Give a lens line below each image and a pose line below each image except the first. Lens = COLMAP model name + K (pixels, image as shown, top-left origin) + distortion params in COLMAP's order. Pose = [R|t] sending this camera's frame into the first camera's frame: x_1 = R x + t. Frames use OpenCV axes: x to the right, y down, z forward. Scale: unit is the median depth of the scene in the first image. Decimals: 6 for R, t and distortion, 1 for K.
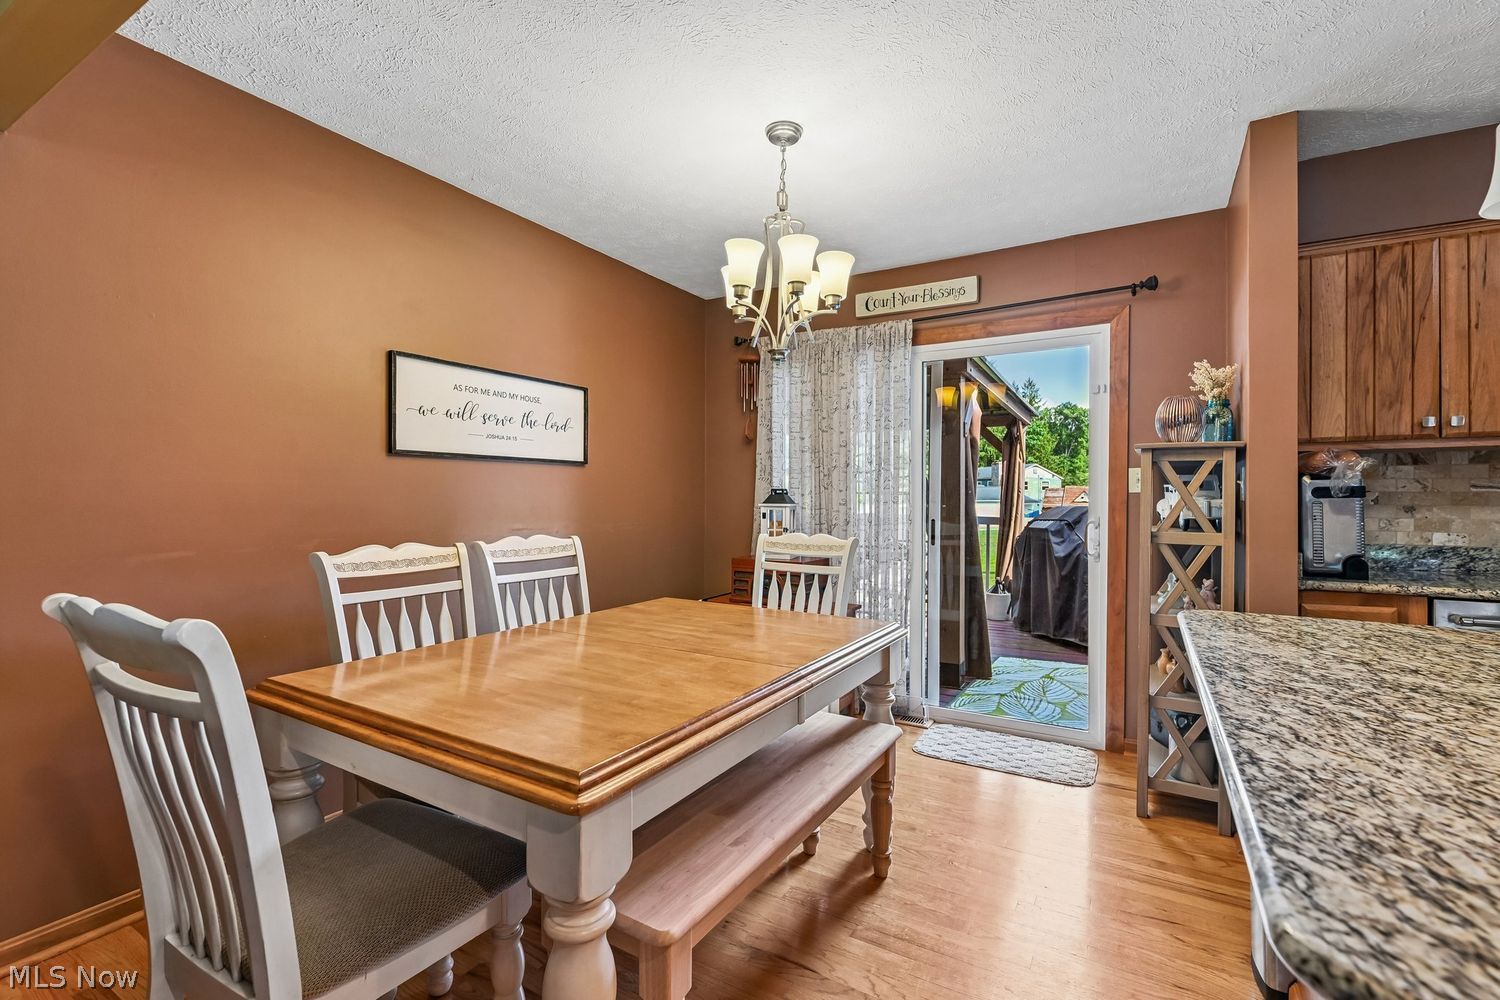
lens RADIAL K [[661.7, 0, 752.6], [0, 661.7, 498.4], [0, 0, 1]] dist [0.000375, -0.002997]
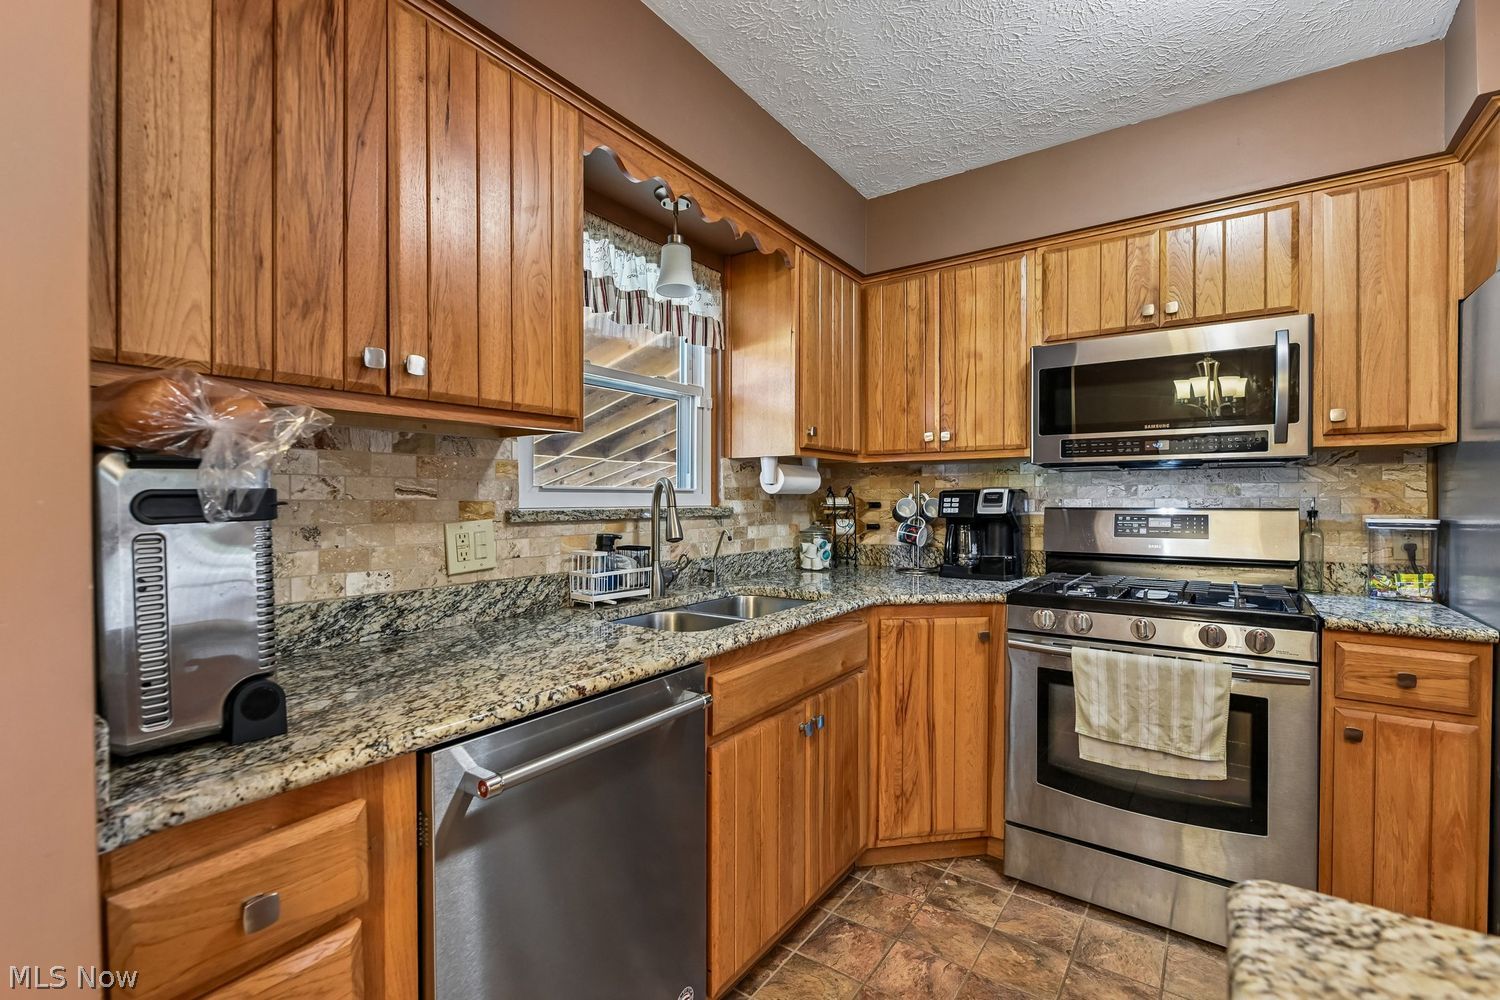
lens RADIAL K [[661.7, 0, 747.3], [0, 661.7, 503.7], [0, 0, 1]] dist [0.000375, -0.002997]
pose [[0.076568, -0.011584, 0.996997, 0.517061], [0.000985, 0.999933, 0.011543, -0.013113], [-0.997064, 0.000098, 0.076574, 0.637946]]
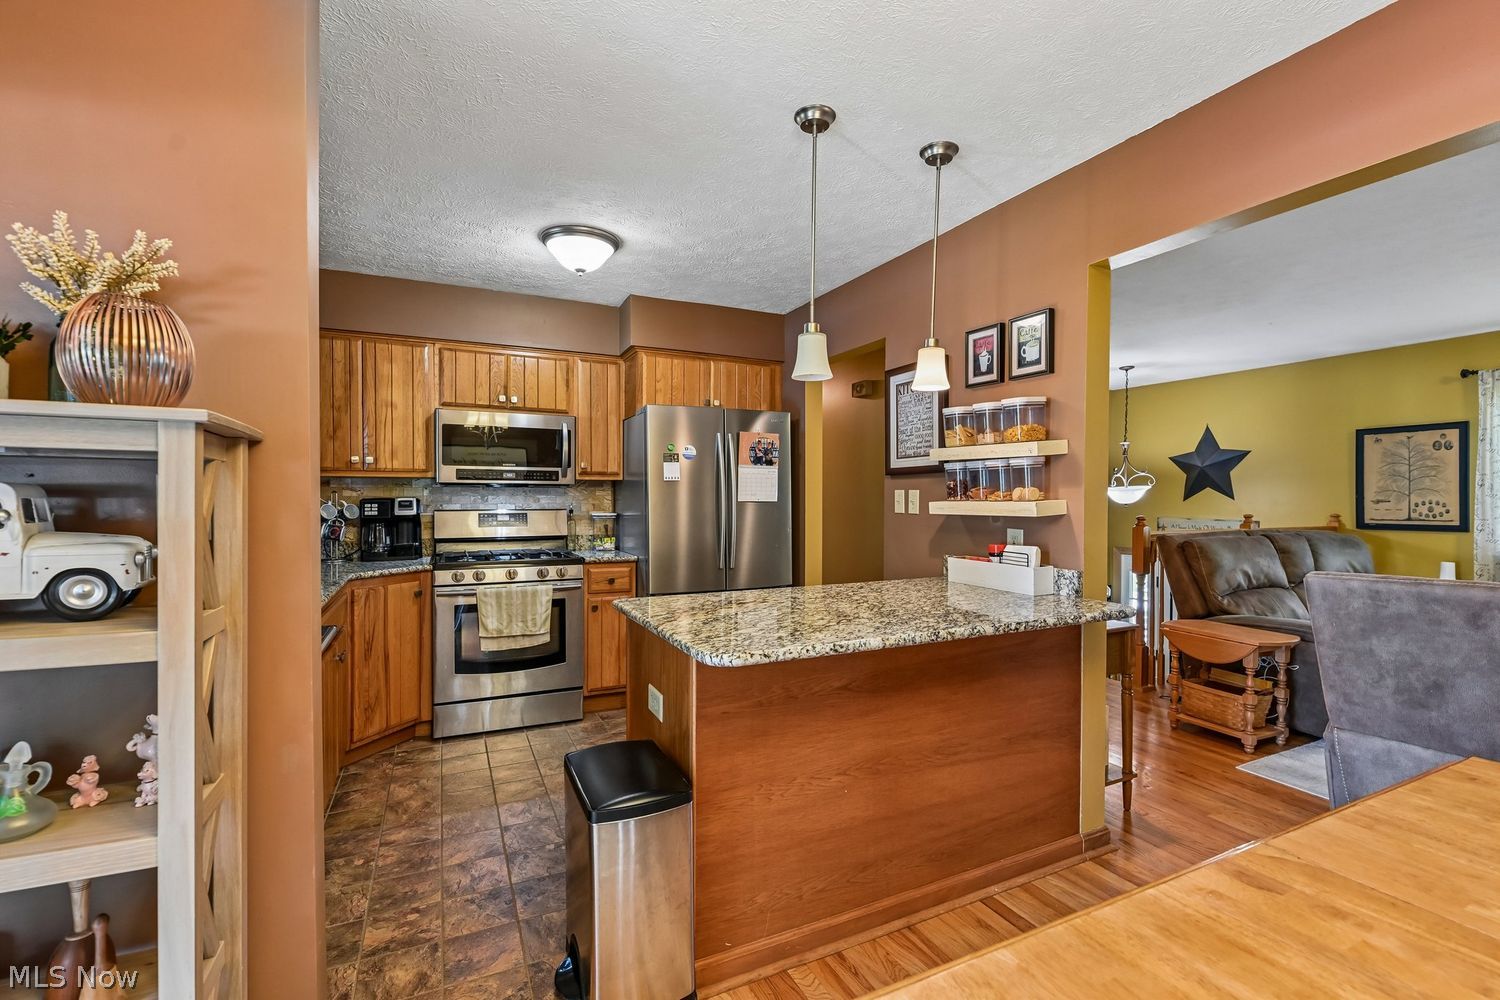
lens RADIAL K [[661.7, 0, 753.1], [0, 661.7, 505.6], [0, 0, 1]] dist [0.000375, -0.002997]
pose [[-0.832632, -0.012566, 0.553683, 0.083017], [-0.005498, 0.999881, 0.014425, -0.032352], [-0.553799, 0.008967, -0.832602, 1.140773]]
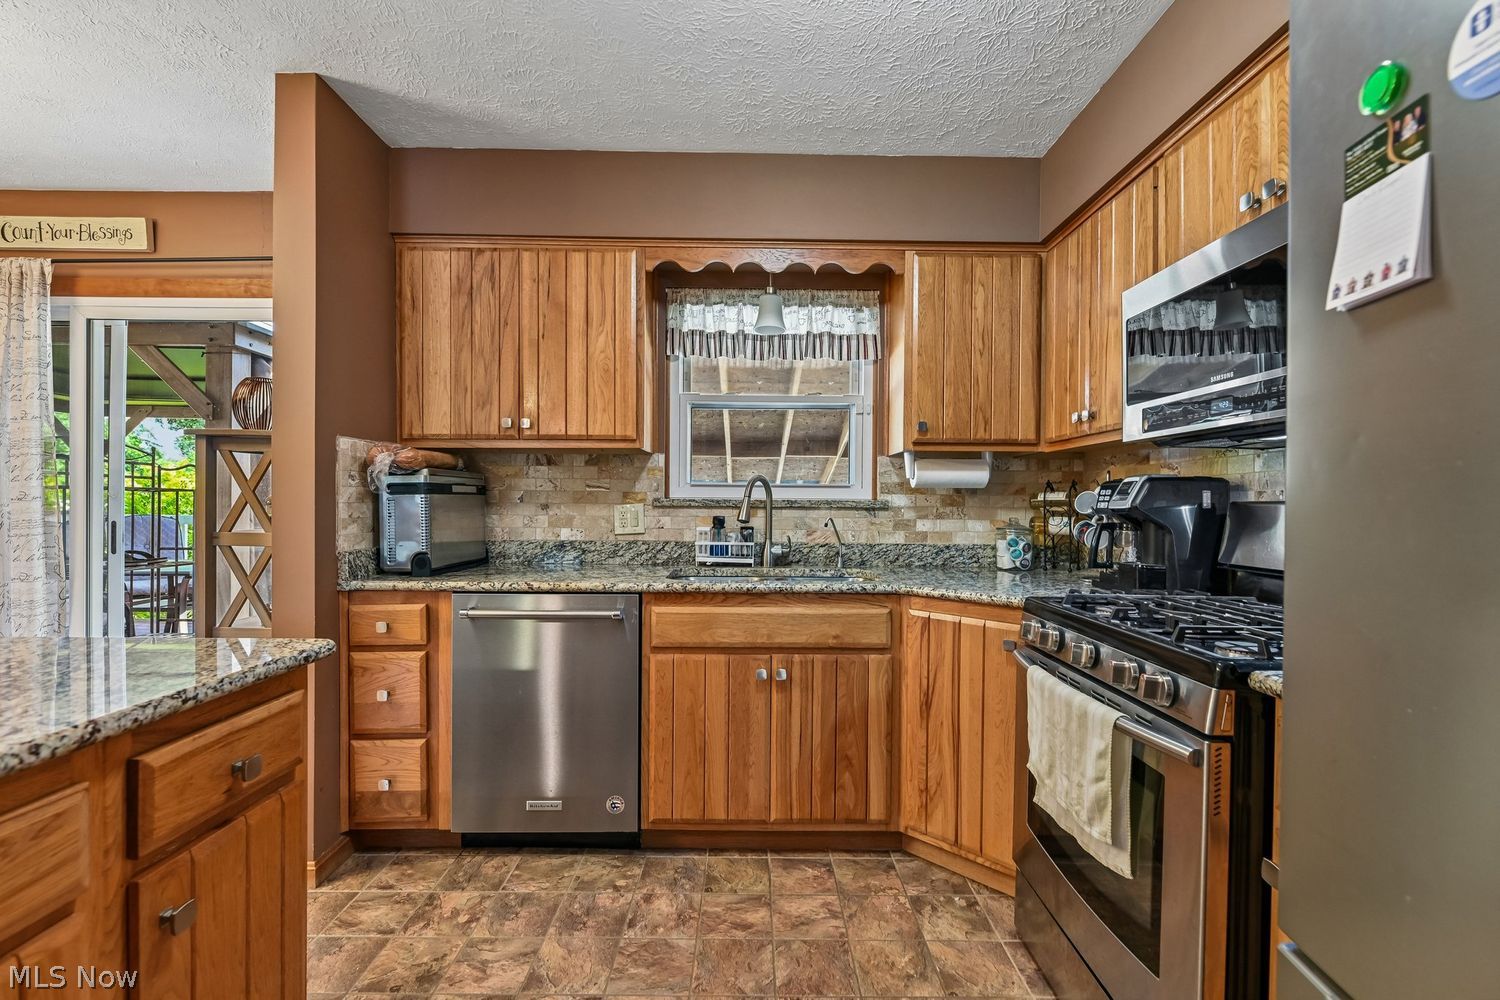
lens RADIAL K [[661.7, 0, 749.4], [0, 661.7, 506.1], [0, 0, 1]] dist [0.000375, -0.002997]
pose [[0.855843, 0.000787, 0.517235, 0.752433], [-0.004407, 0.999974, 0.005771, 0.007848], [-0.517217, -0.007218, 0.855824, -0.093332]]
